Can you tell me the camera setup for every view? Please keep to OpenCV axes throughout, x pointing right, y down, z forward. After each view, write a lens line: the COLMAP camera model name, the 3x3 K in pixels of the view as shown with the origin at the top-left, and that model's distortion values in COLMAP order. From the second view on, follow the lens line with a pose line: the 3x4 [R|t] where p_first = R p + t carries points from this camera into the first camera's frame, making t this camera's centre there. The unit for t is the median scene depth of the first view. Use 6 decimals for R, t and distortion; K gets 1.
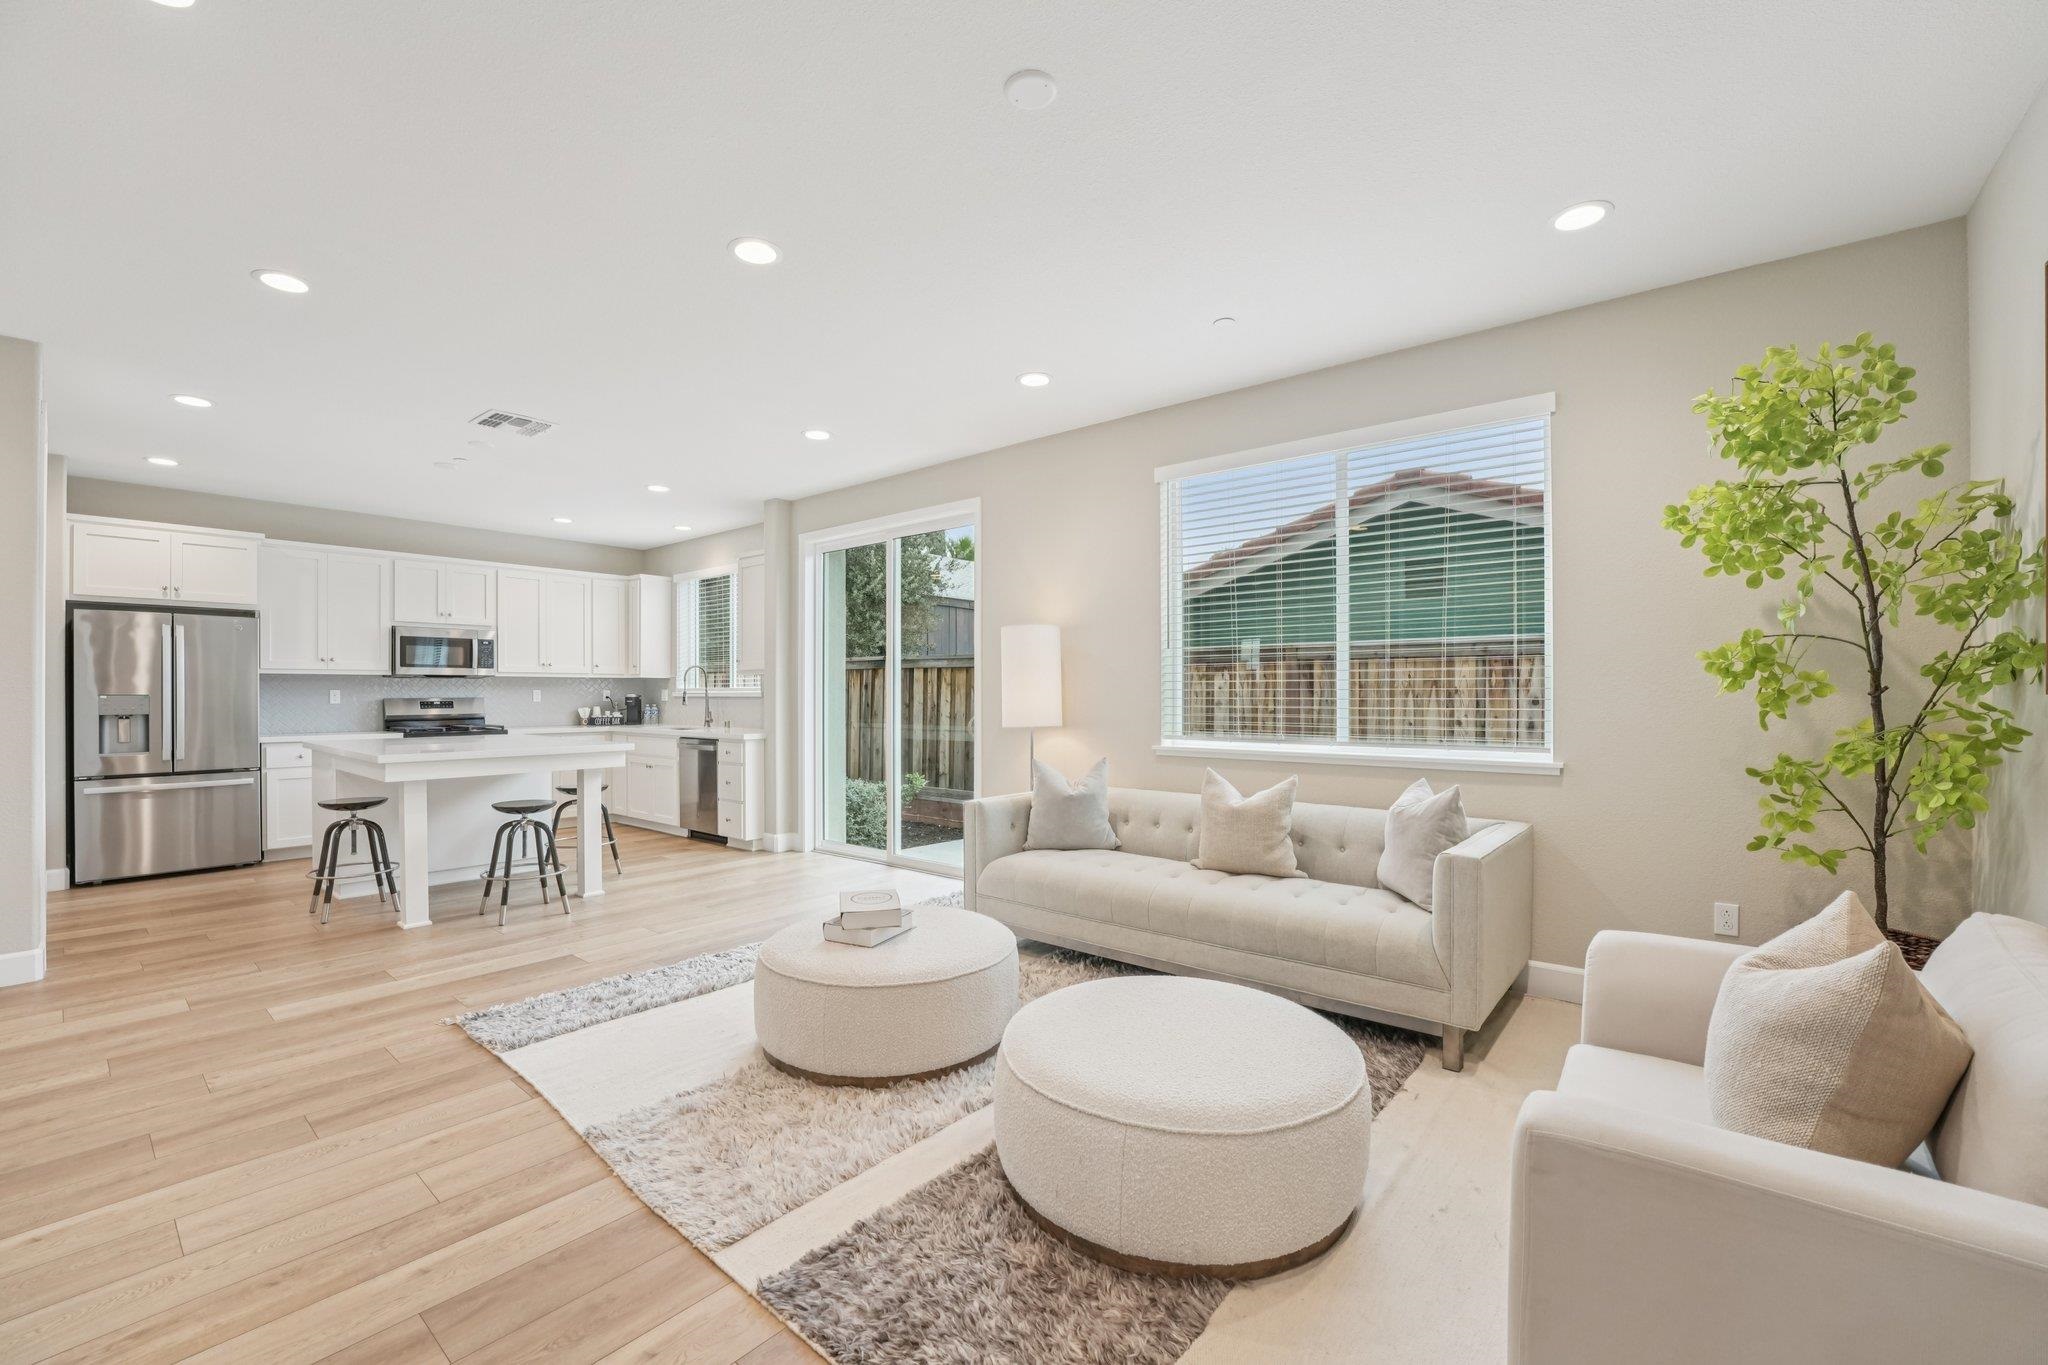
lens RADIAL K [[822.9, 0, 1015.0], [0, 822.9, 684.4], [0, 0, 1]] dist [-0.031935, 0.003711]
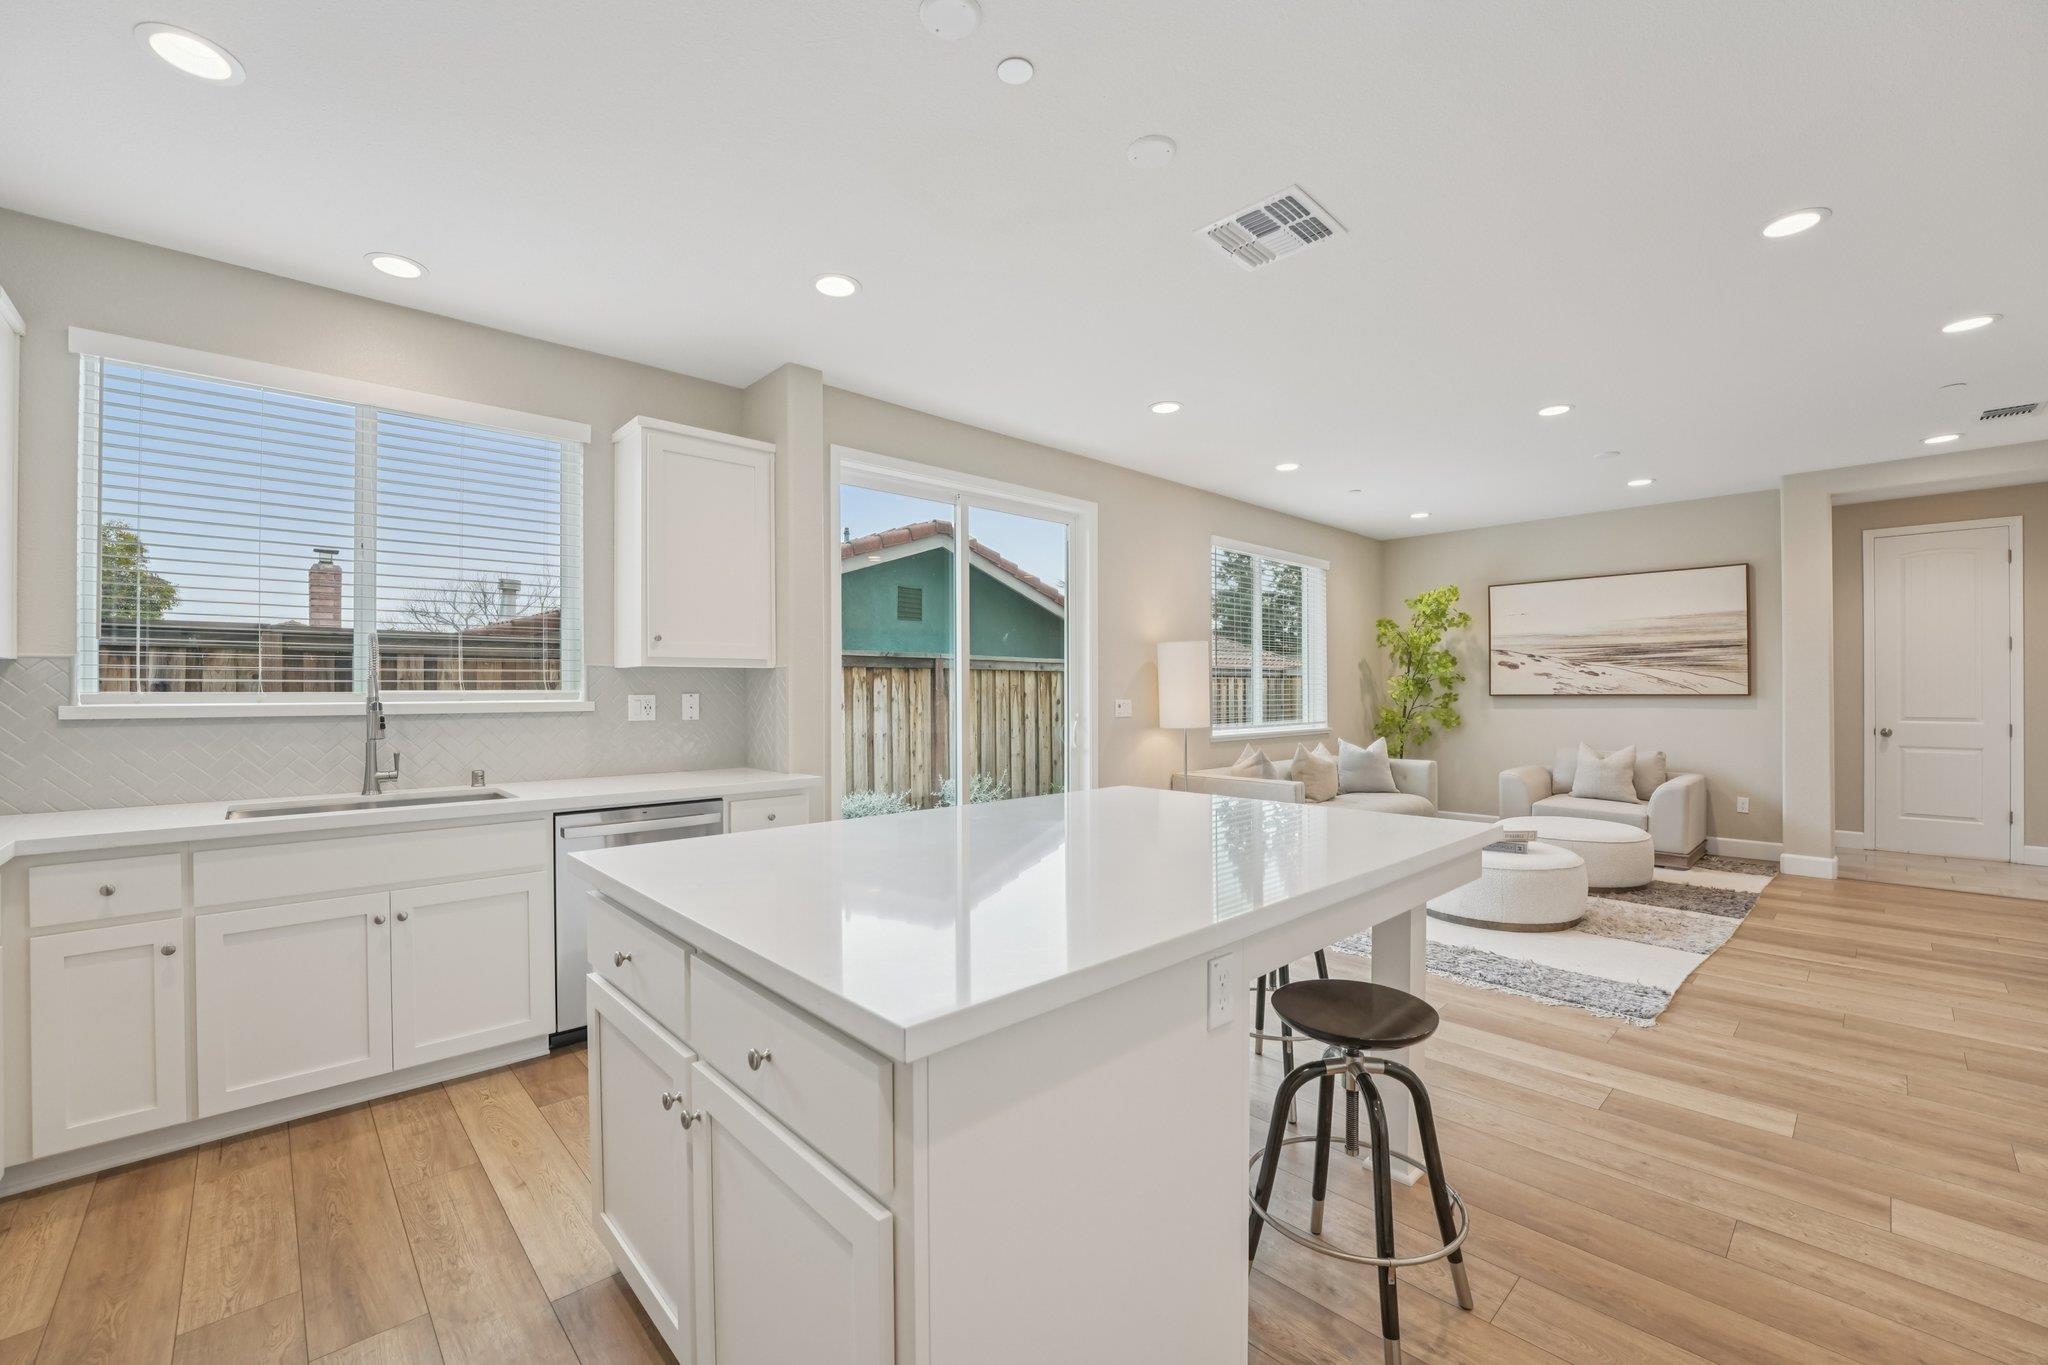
lens RADIAL K [[839.6, 0, 1021.0], [0, 839.6, 687.2], [0, 0, 1]] dist [-0.030398, 0.005867]
pose [[0.127912, 0.004342, 0.991776, -1.820203], [-0.004321, 0.999983, -0.003821, 0.000471], [-0.991776, -0.003797, 0.127929, 1.651316]]
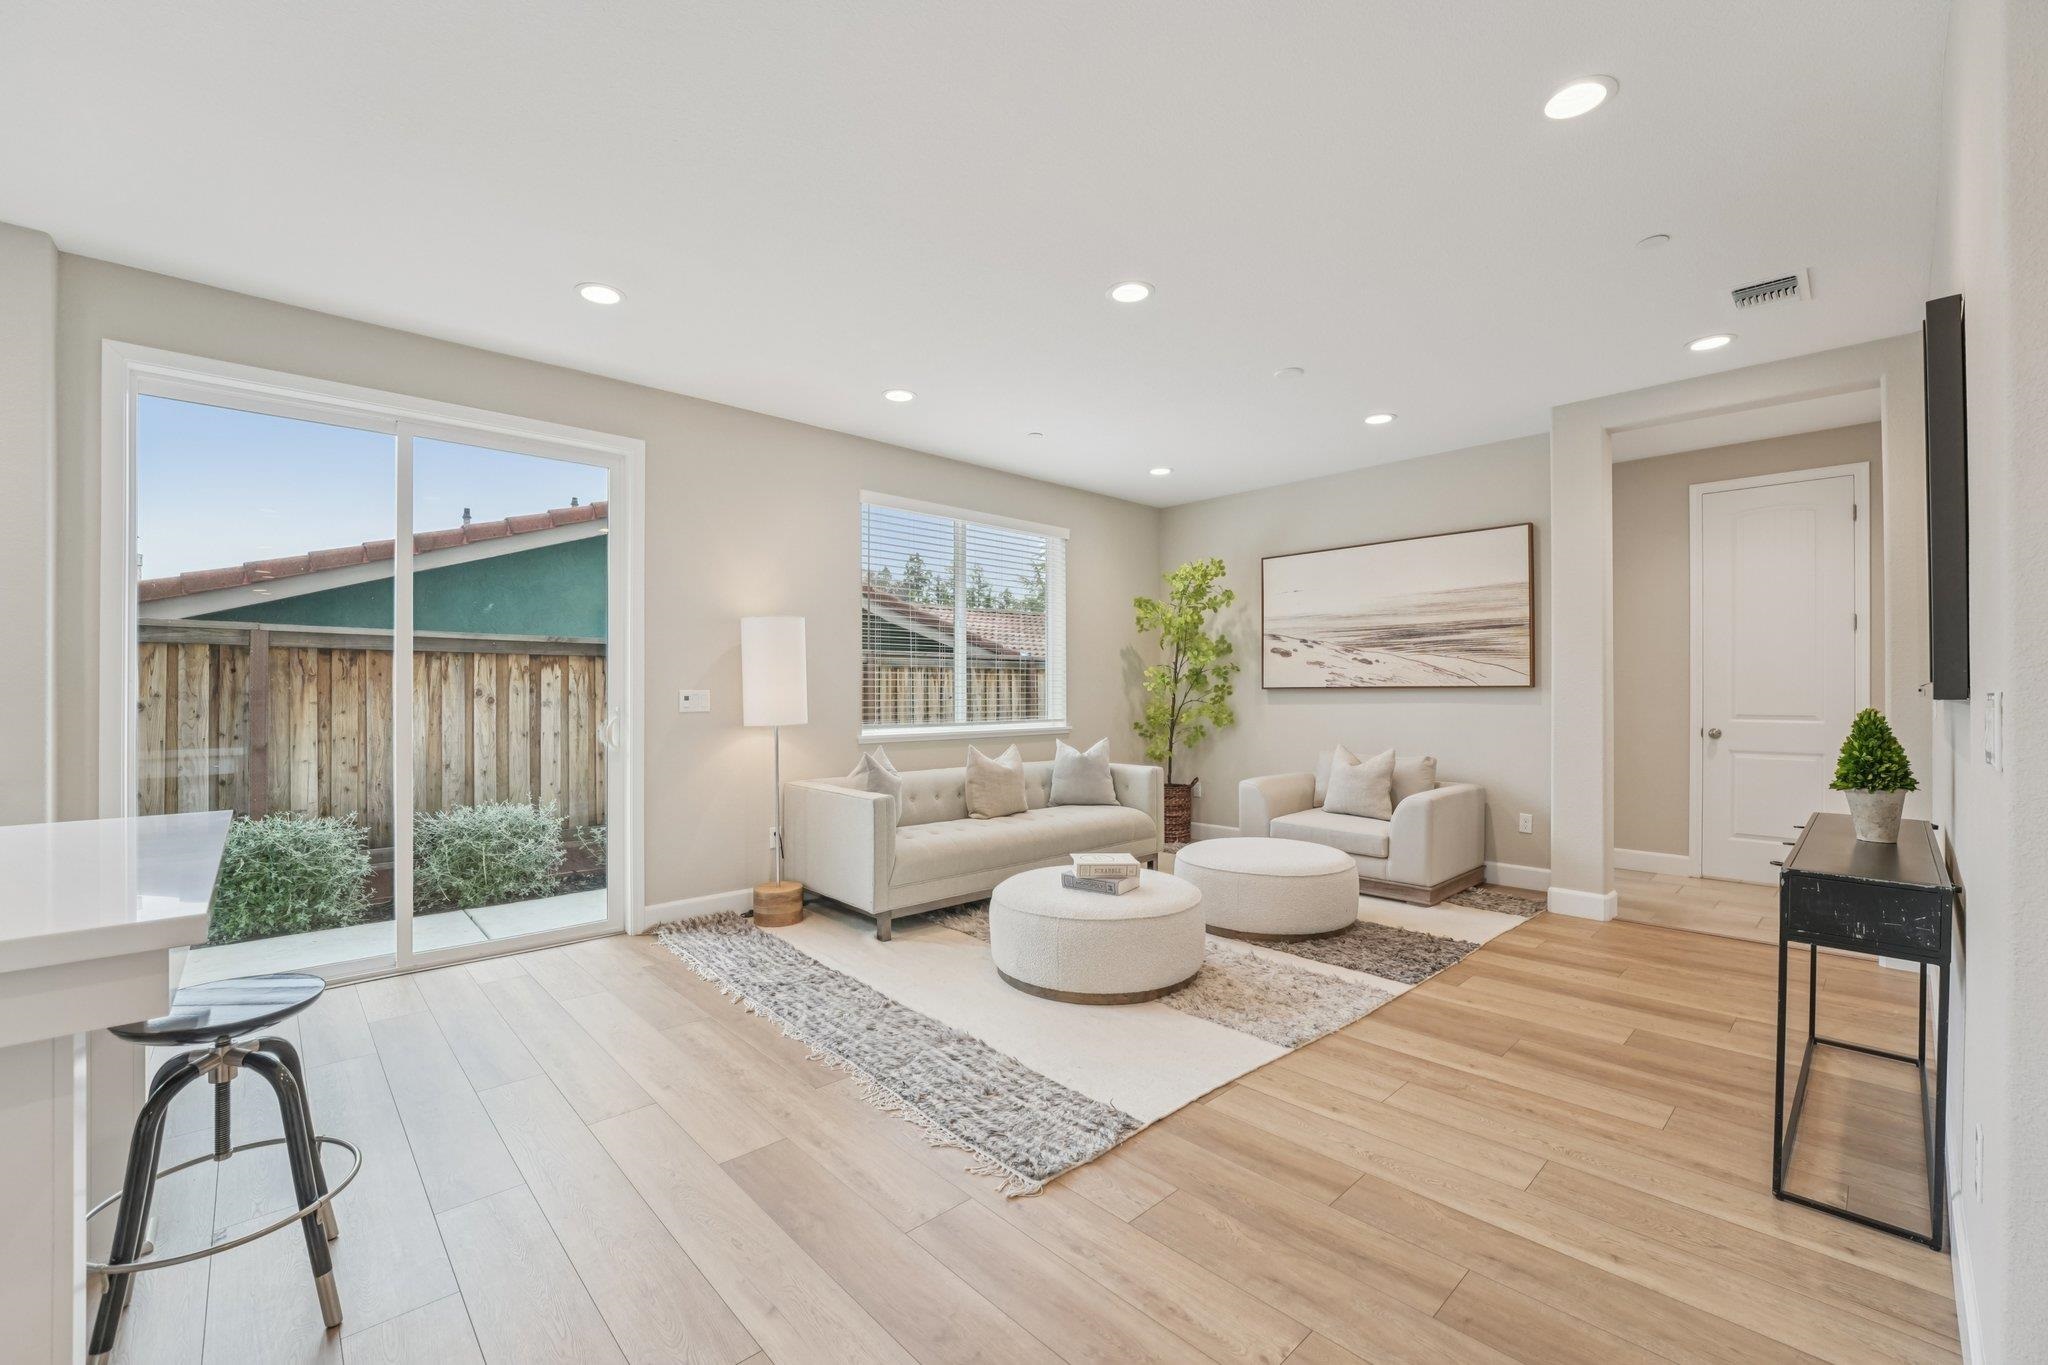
lens RADIAL K [[839.6, 0, 1021.0], [0, 839.6, 687.2], [0, 0, 1]] dist [-0.030398, 0.005867]
pose [[0.132659, 0.005265, 0.991148, -1.349791], [-0.005685, 0.999973, -0.004551, 0.018629], [-0.991145, -0.005031, 0.132686, 0.919852]]
